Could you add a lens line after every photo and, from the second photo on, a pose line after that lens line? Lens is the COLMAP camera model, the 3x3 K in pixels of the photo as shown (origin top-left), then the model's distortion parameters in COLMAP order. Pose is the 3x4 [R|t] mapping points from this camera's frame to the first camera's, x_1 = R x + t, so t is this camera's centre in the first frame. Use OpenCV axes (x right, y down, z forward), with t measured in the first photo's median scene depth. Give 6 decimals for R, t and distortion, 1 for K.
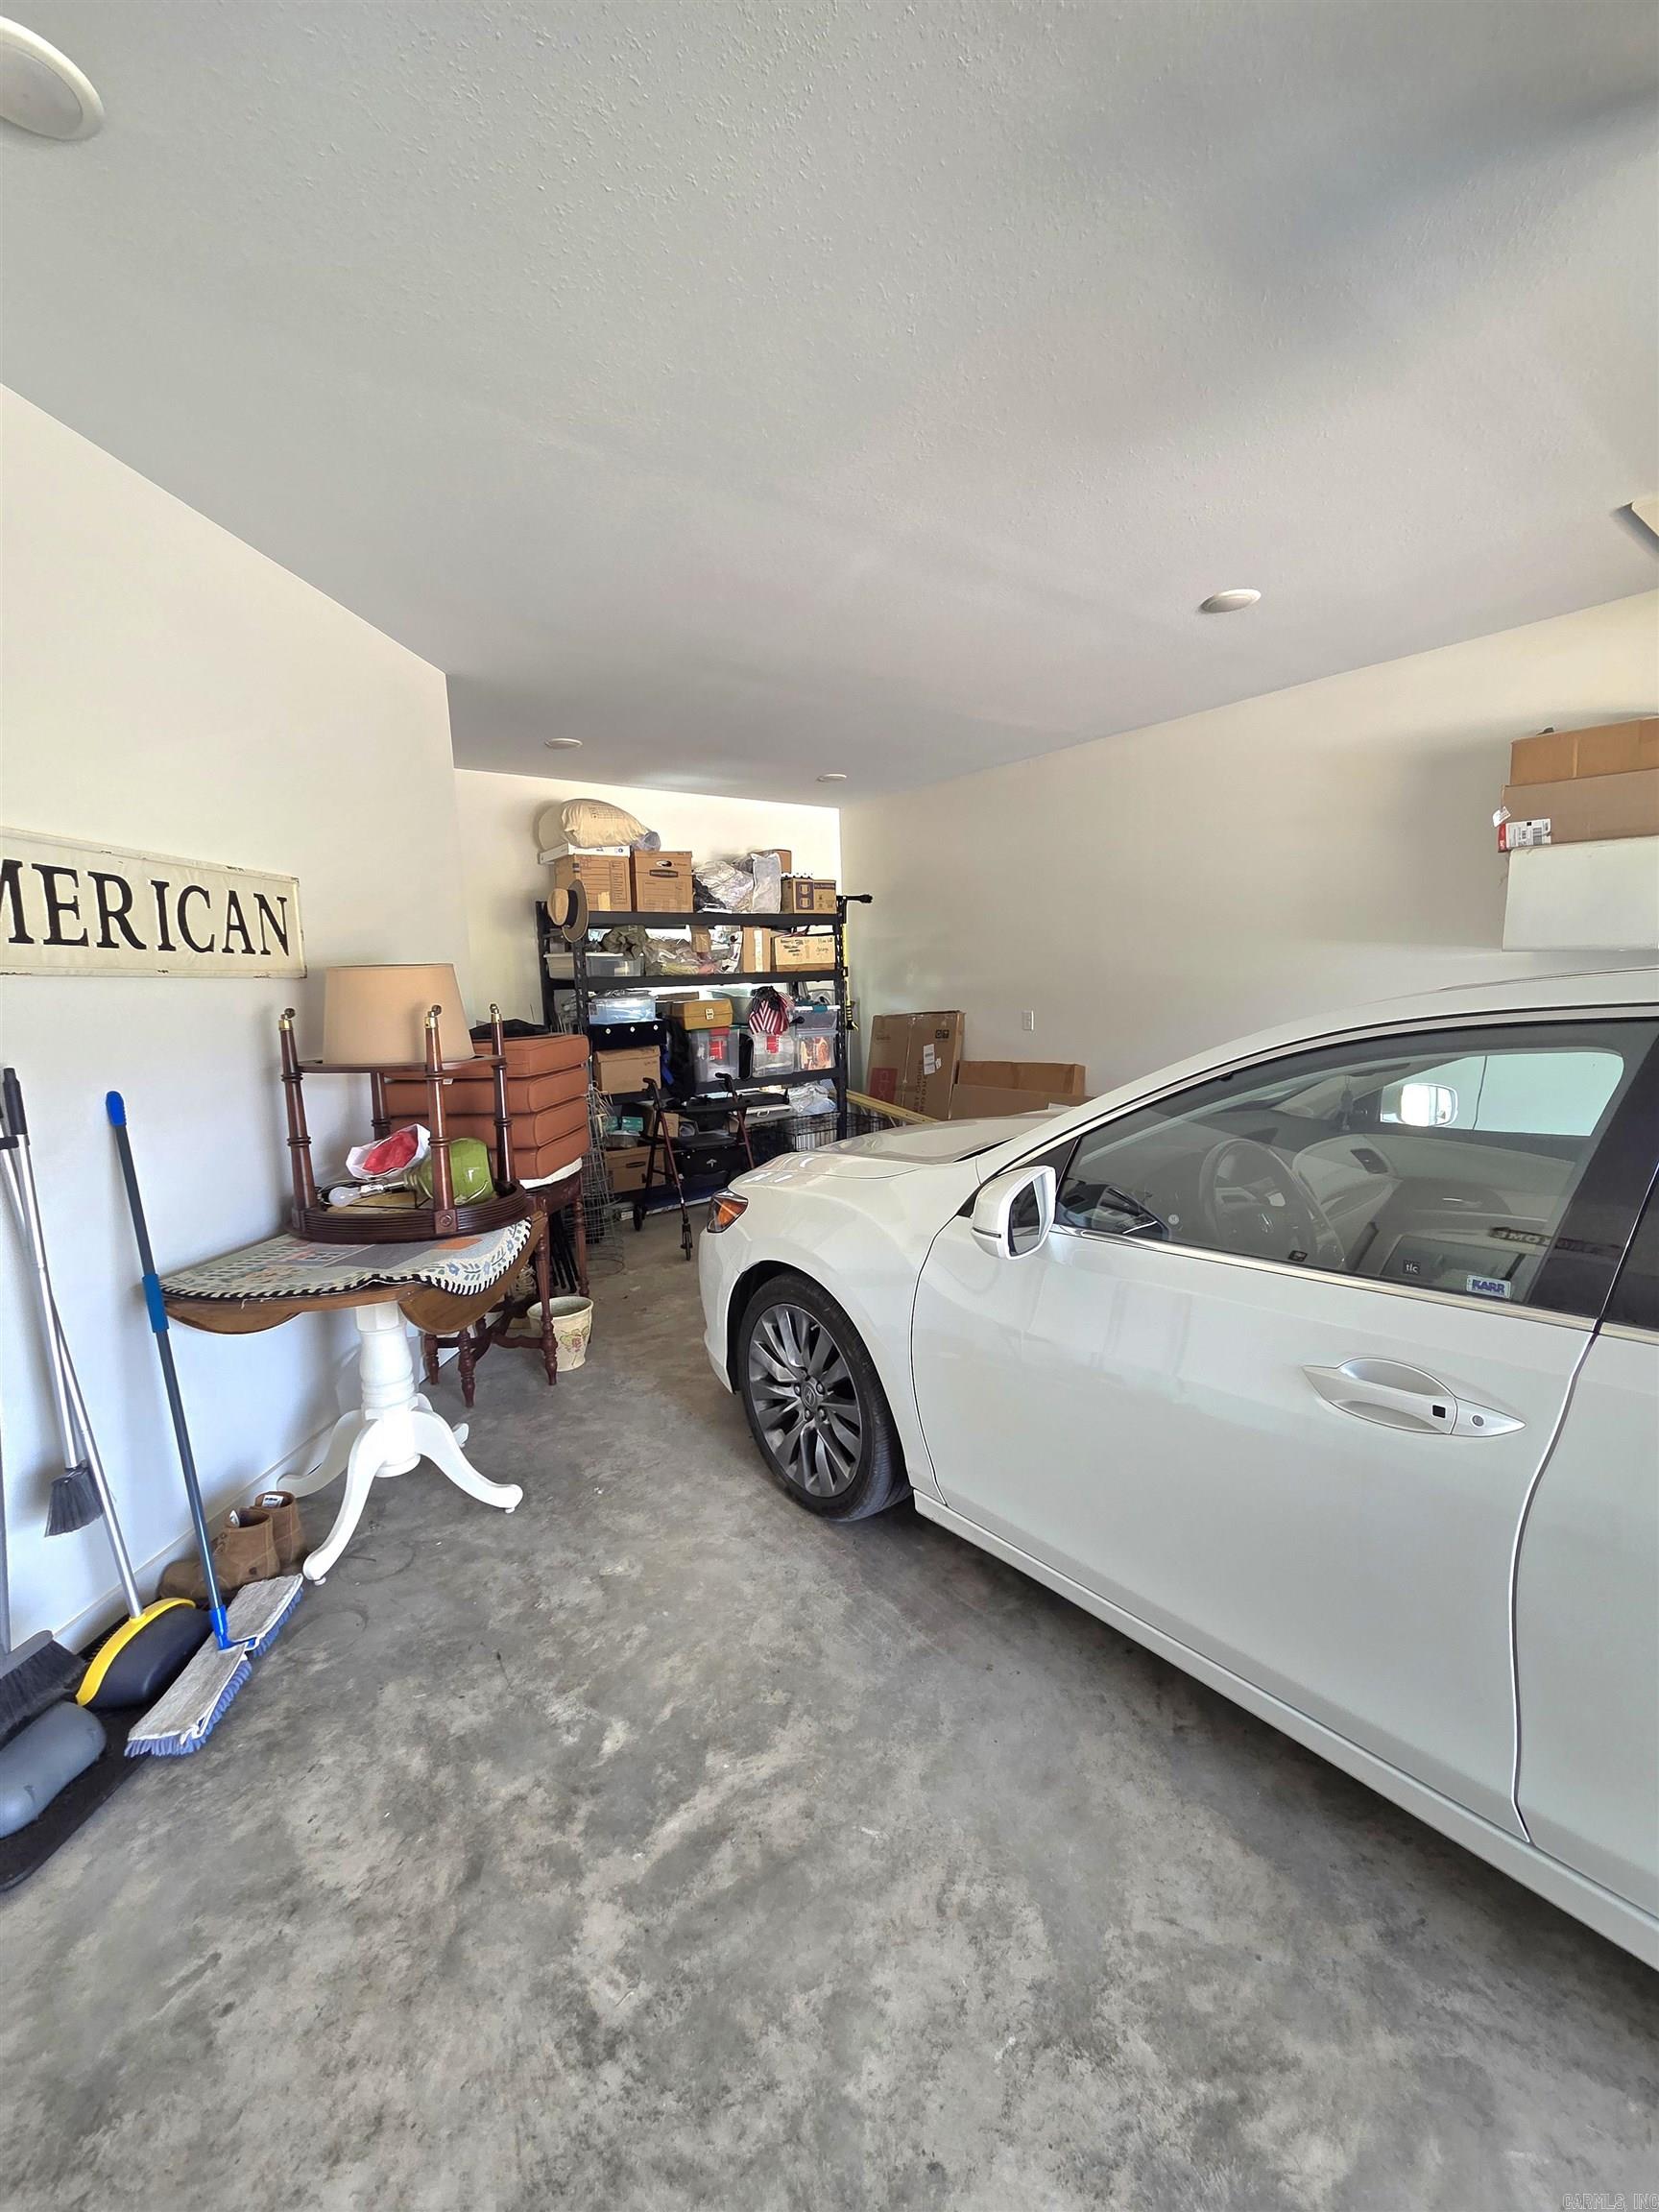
lens RADIAL K [[904.3, 0, 829.1], [0, 904.3, 1103.5], [0, 0, 1]] dist [0.001128, 0.000363]
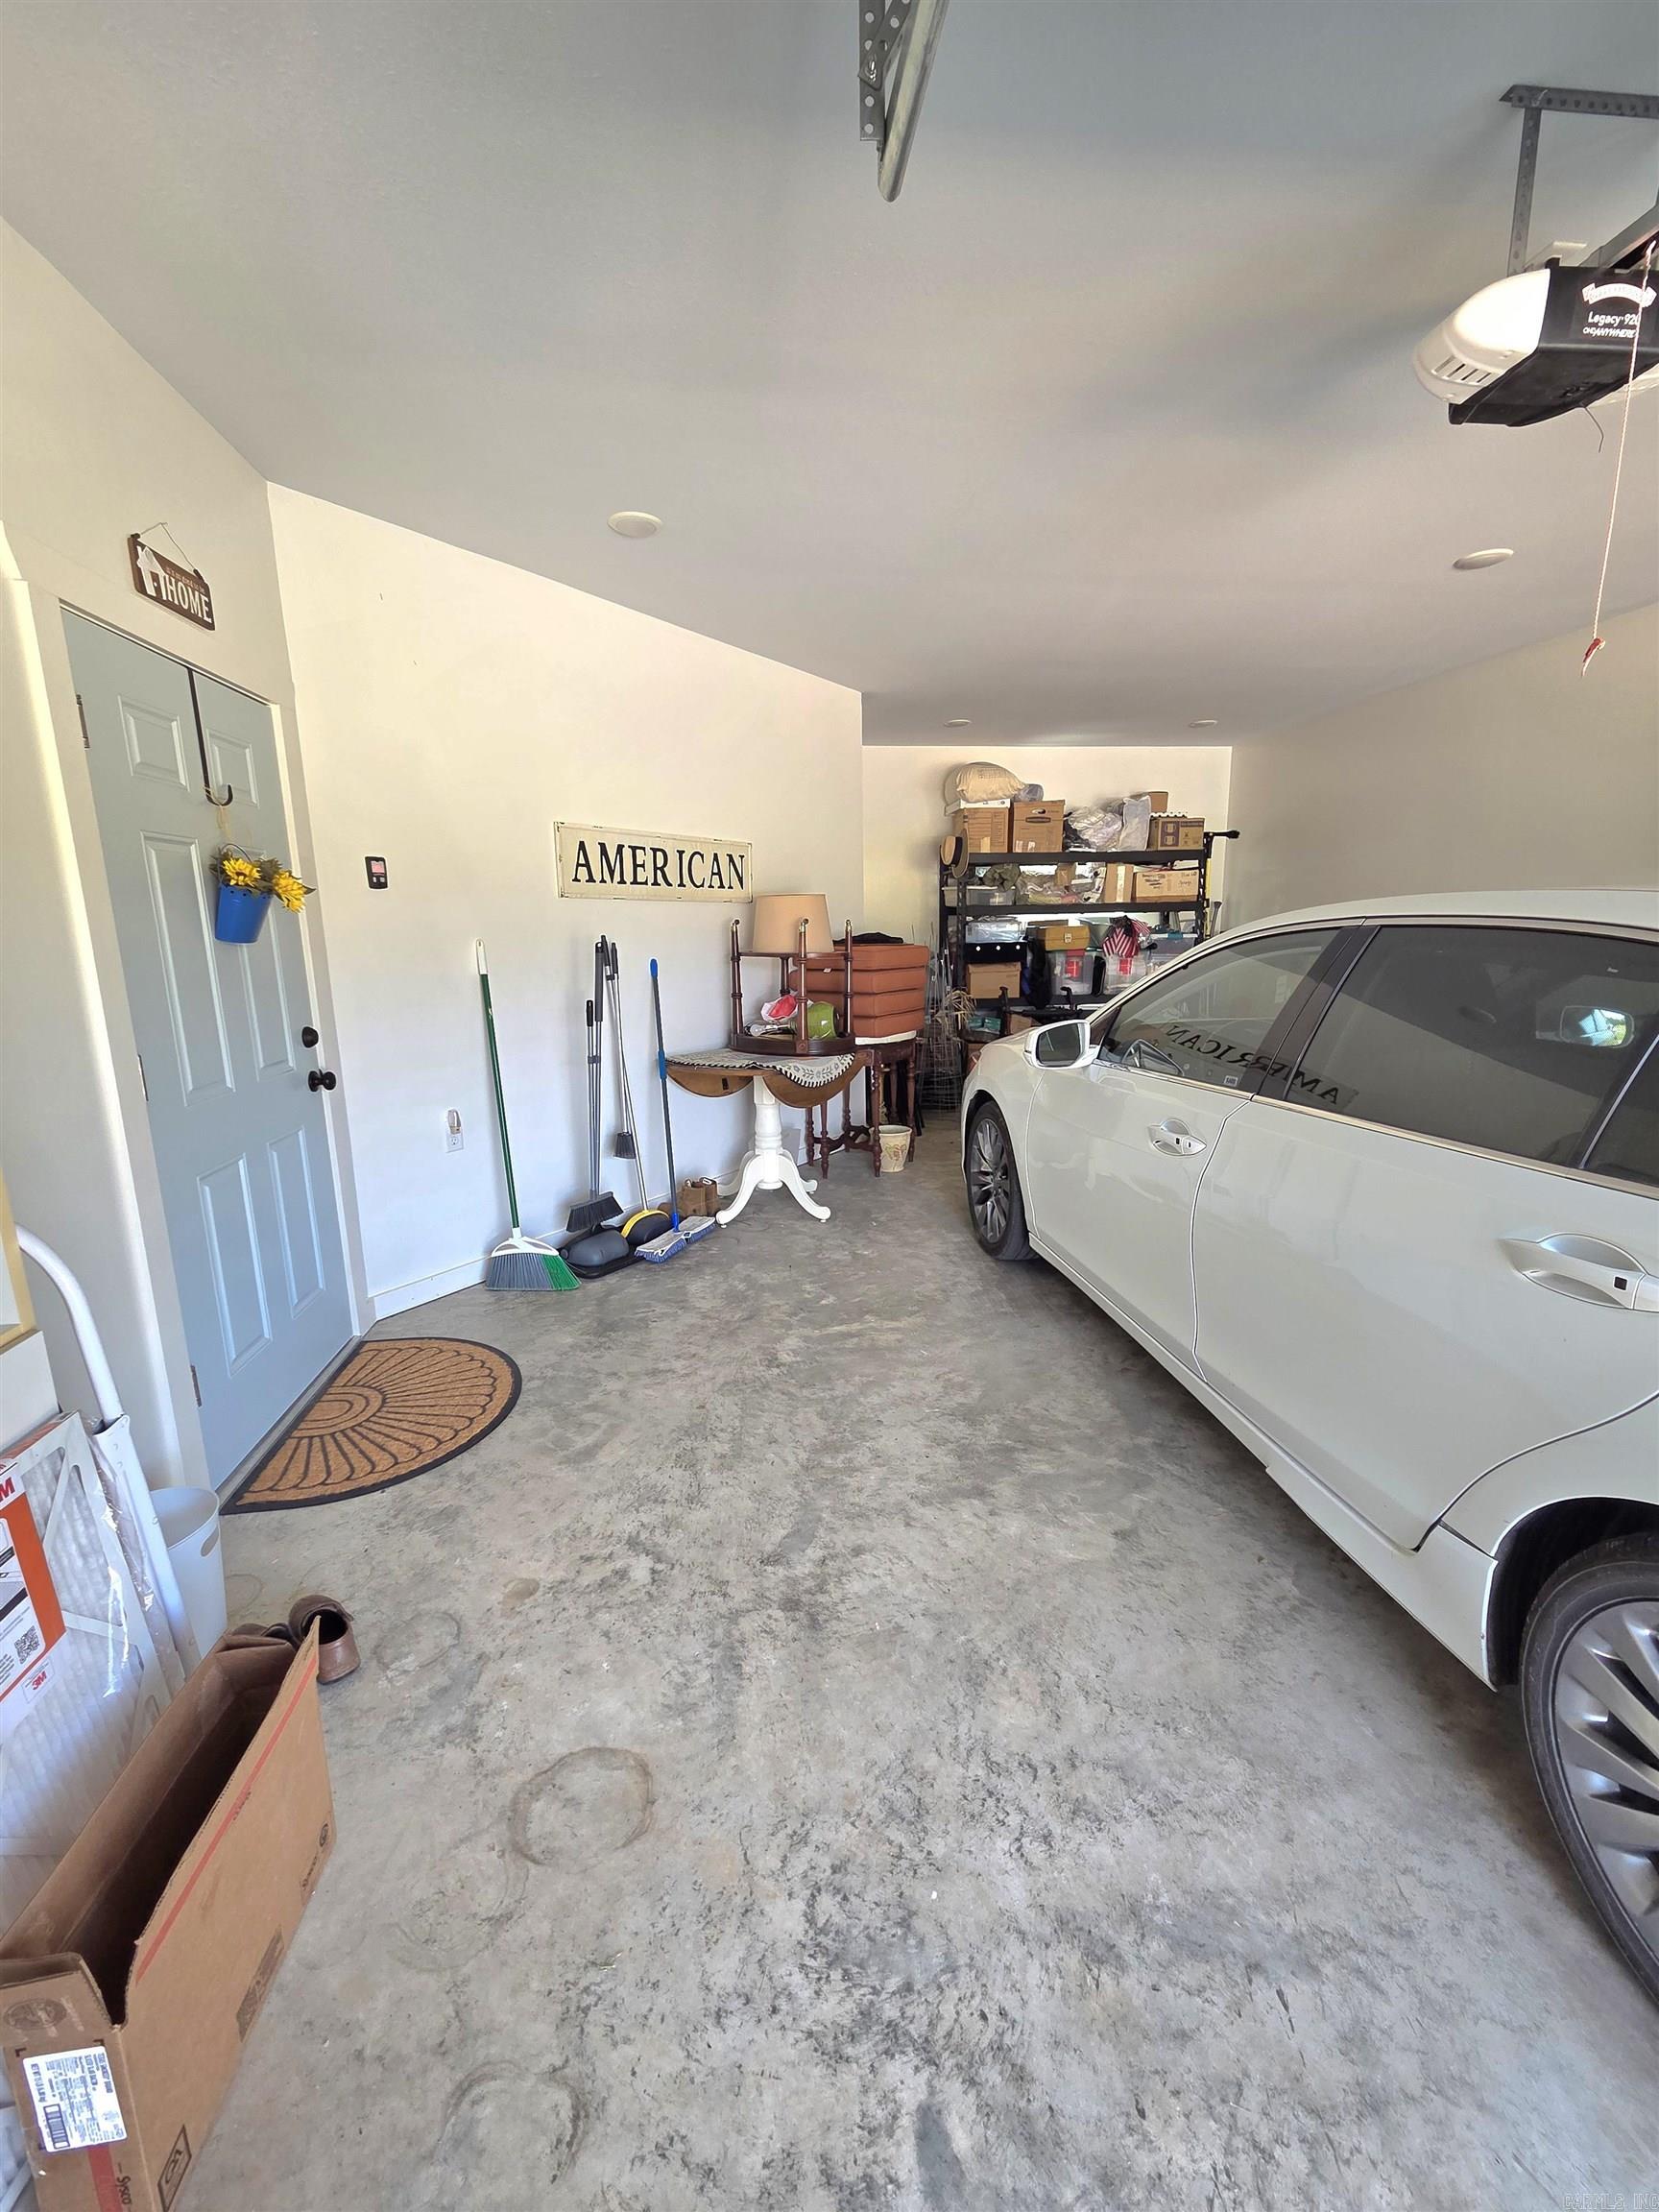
lens RADIAL K [[904.3, 0, 829.7], [0, 904.3, 1106.1], [0, 0, 1]] dist [0.001128, 0.000363]
pose [[0.865790, 0.116016, -0.486774, 0.430636], [-0.079163, 0.992258, 0.095690, 0.067609], [0.494107, -0.044313, 0.868271, -0.430008]]
